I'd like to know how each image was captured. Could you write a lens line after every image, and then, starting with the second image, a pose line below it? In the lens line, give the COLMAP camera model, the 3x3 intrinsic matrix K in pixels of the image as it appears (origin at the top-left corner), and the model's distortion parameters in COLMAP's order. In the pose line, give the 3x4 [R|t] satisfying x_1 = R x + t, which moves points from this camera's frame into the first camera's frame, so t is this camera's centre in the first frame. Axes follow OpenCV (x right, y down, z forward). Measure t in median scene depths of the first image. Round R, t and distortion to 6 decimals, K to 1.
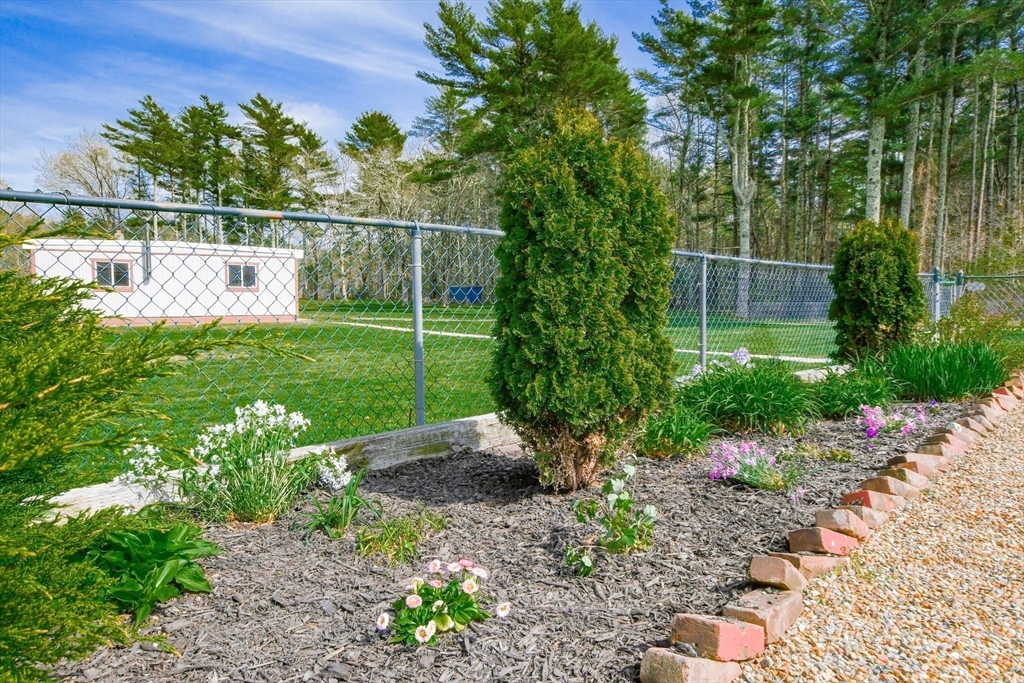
lens RADIAL K [[646.3, 0, 508.5], [0, 646.3, 344.4], [0, 0, 1]] dist [-0.001544, -0.000513]
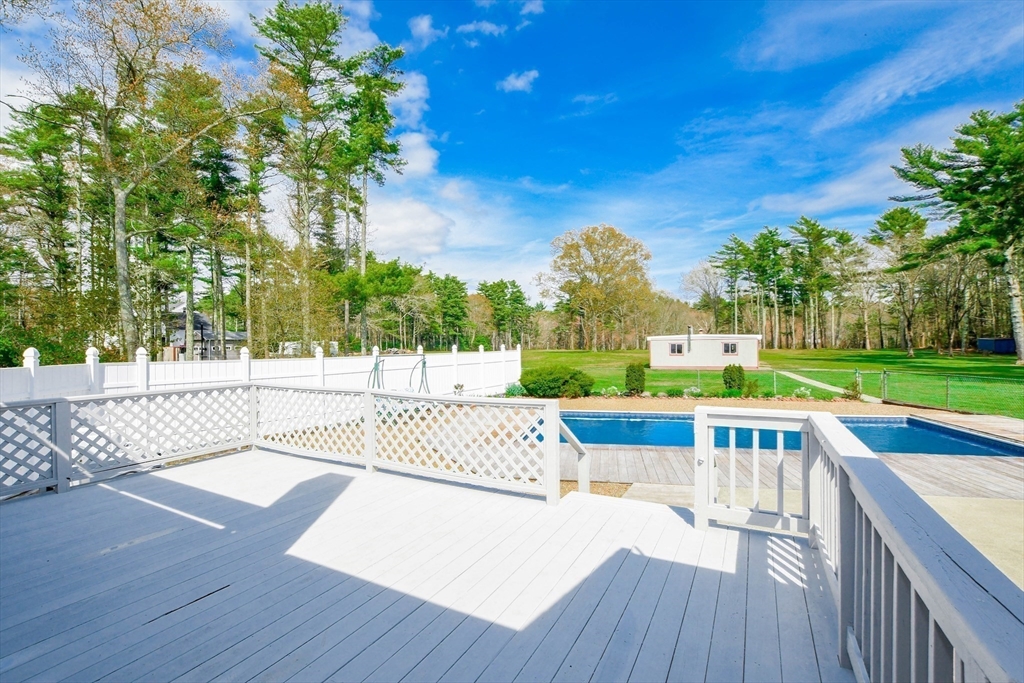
lens RADIAL K [[457.3, 0, 508.0], [0, 457.3, 343.5], [0, 0, 1]] dist [-0.036303, 0.007140]
pose [[0.526925, -0.007348, -0.849880, 0.150120], [-0.051775, 0.997828, -0.040728, -0.006531], [0.848333, 0.065463, 0.525400, -0.133140]]
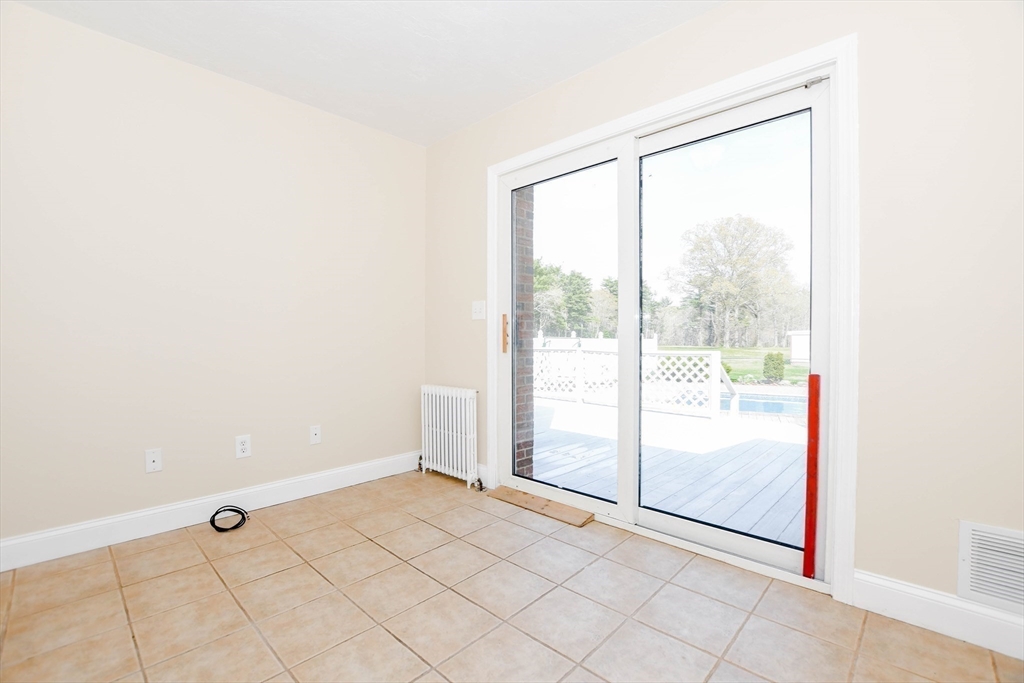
lens RADIAL K [[450.8, 0, 508.3], [0, 450.8, 343.2], [0, 0, 1]] dist [-0.032765, 0.005294]
pose [[0.286851, 0.006987, -0.957950, 0.169695], [-0.074324, 0.997122, -0.014983, -0.000759], [0.955088, 0.075497, 0.286545, -0.154791]]
